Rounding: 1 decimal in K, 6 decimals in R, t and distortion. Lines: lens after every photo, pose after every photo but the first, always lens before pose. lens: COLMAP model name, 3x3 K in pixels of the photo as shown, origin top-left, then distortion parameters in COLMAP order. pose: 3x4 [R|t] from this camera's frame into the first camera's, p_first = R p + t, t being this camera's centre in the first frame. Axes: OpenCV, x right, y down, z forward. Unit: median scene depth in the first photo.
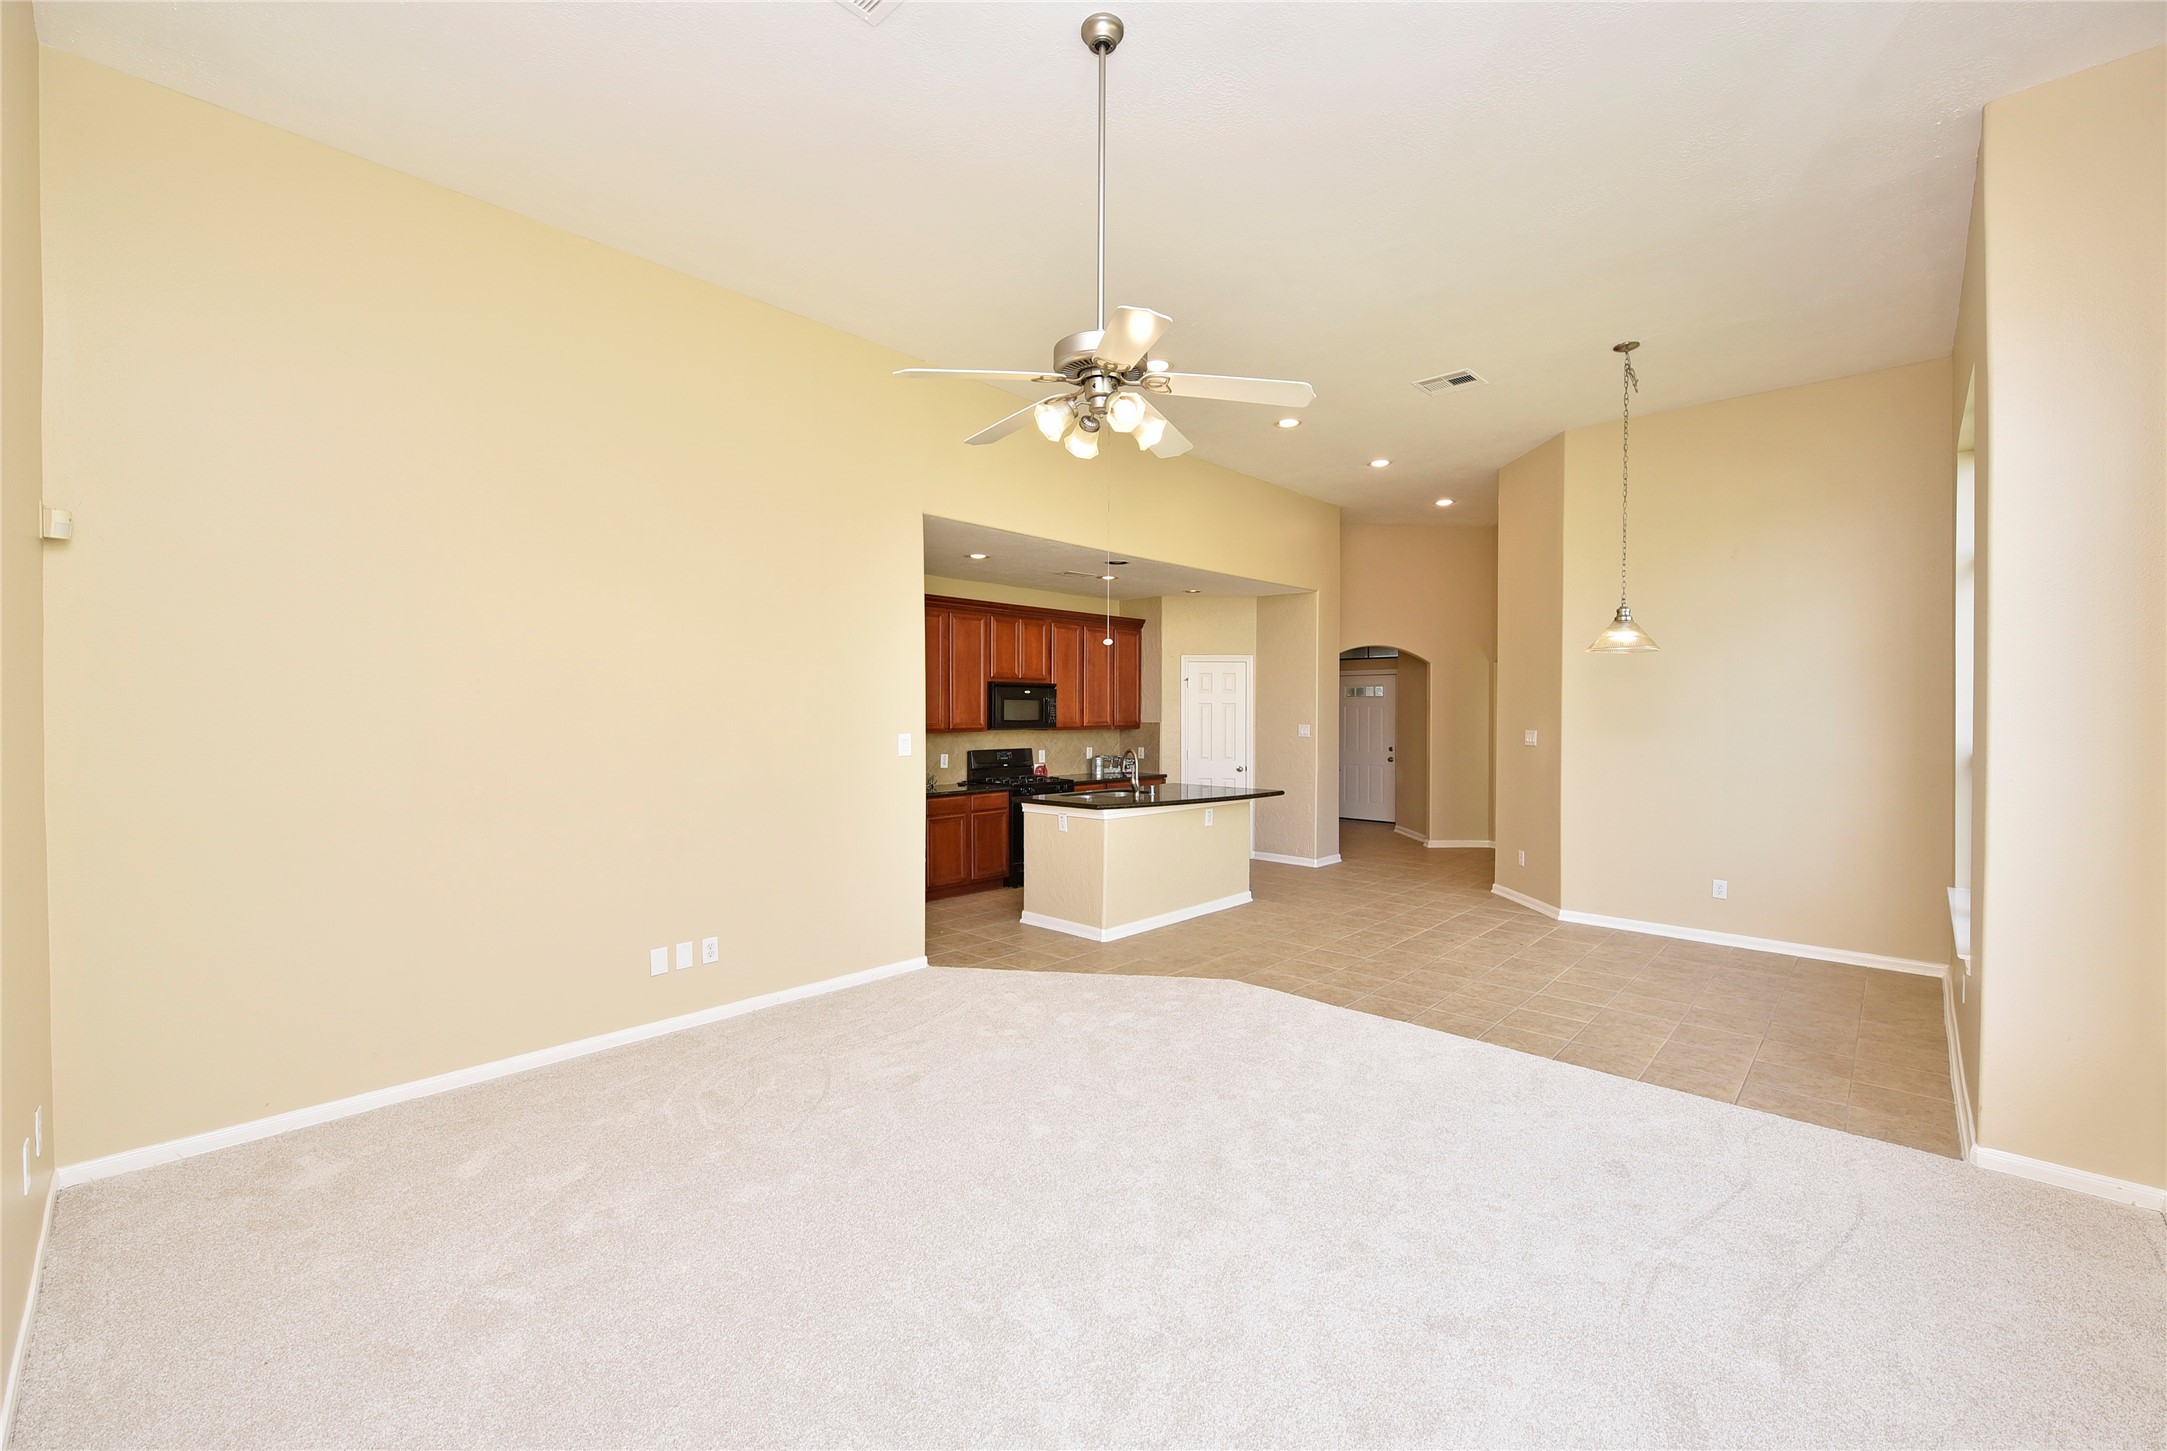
lens RADIAL K [[905.2, 0, 1080.7], [0, 905.2, 723.4], [0, 0, 1]] dist [-0.001202, -0.000256]
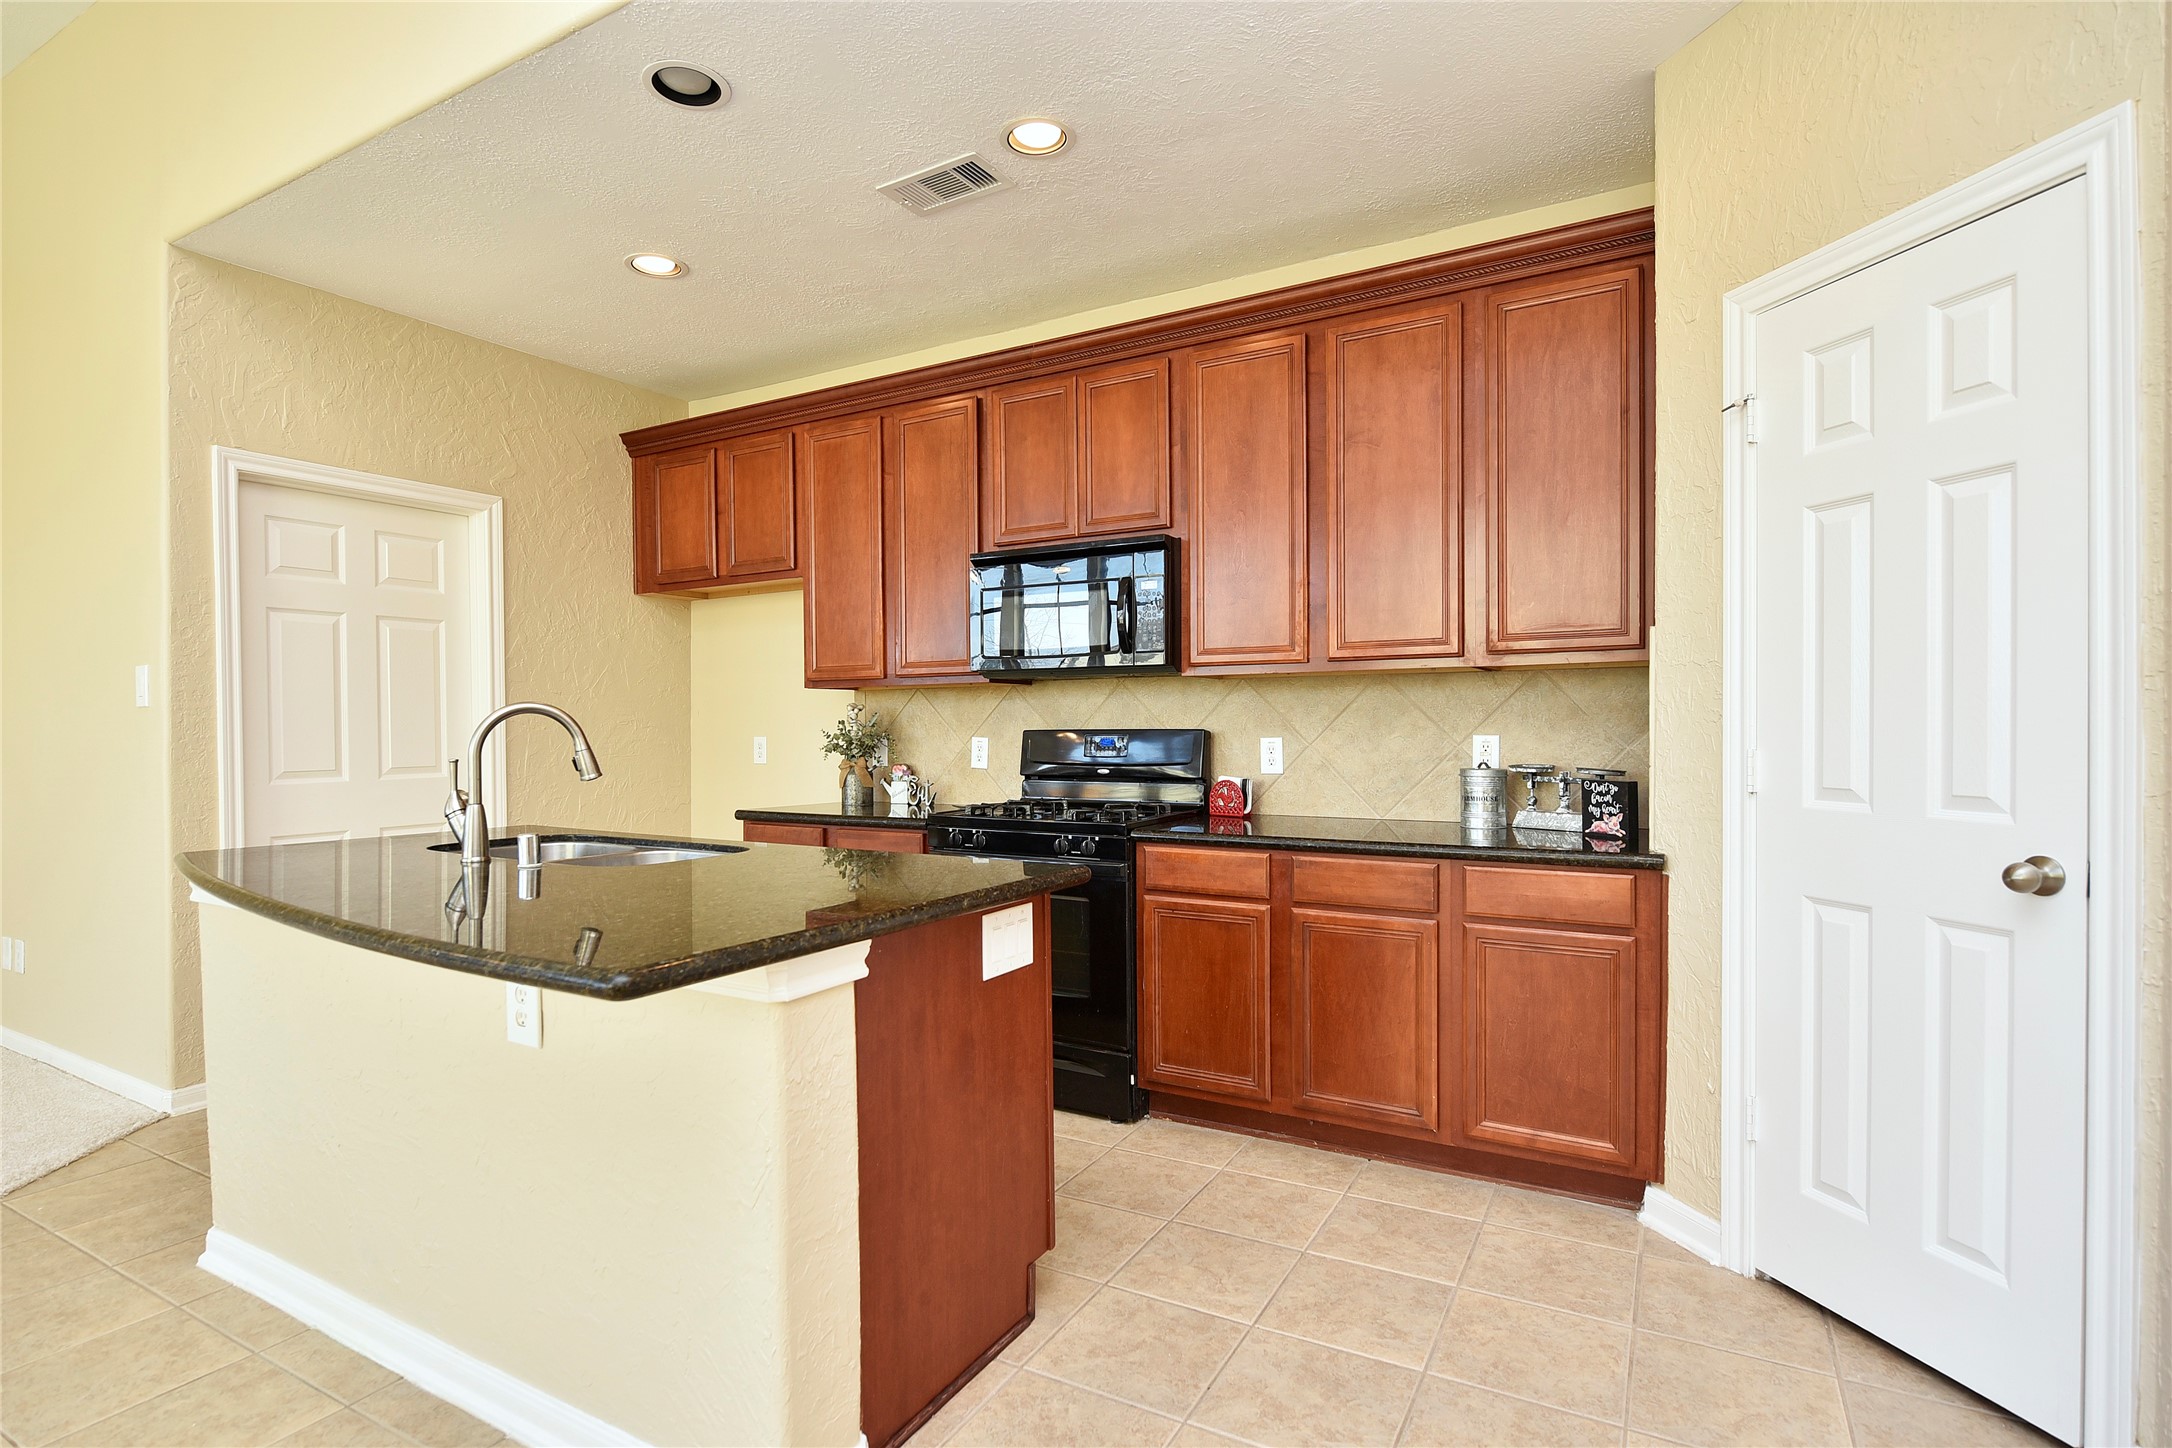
lens RADIAL K [[1061.5, 0, 1094.4], [0, 1061.5, 746.9], [0, 0, 1]] dist [-0.003294, -0.001985]
pose [[0.236195, 0.014264, -0.971601, 0.340232], [-0.008022, 0.999887, 0.012729, 0.029233], [0.971673, 0.004787, 0.236282, 0.859571]]
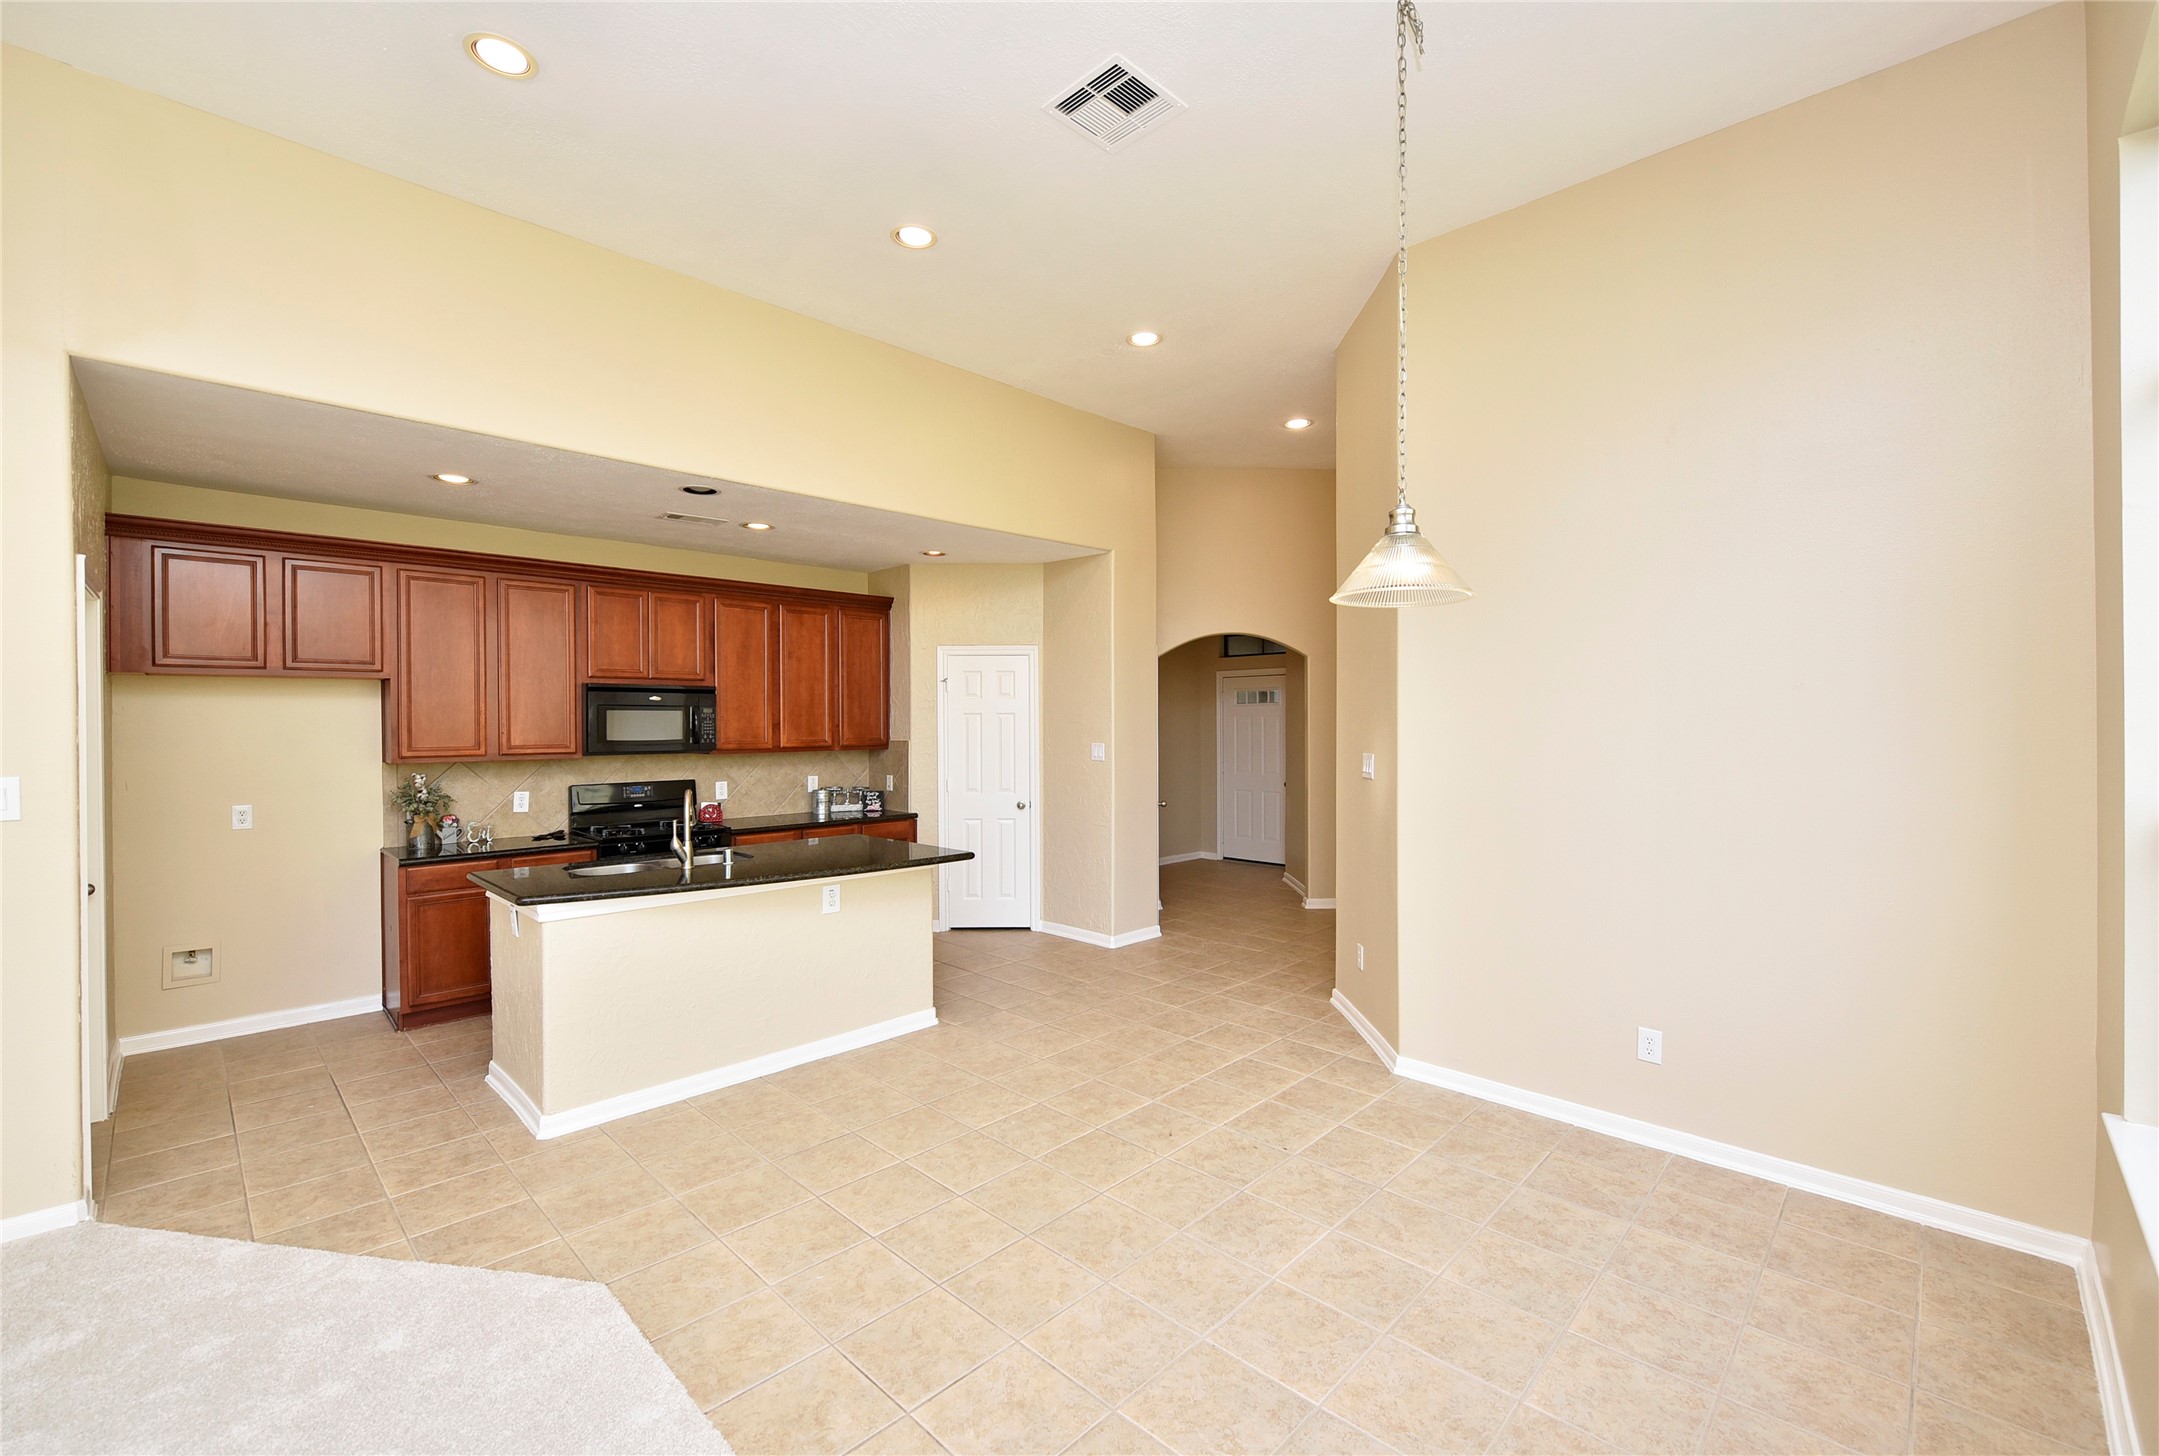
lens RADIAL K [[895.8, 0, 1094.0], [0, 895.8, 728.8], [0, 0, 1]] dist [-0.001746, -0.004014]
pose [[0.999805, -0.006055, -0.018776, 0.266666], [0.005936, 0.999962, -0.006418, -0.005423], [0.018814, 0.006305, 0.999803, 0.314761]]
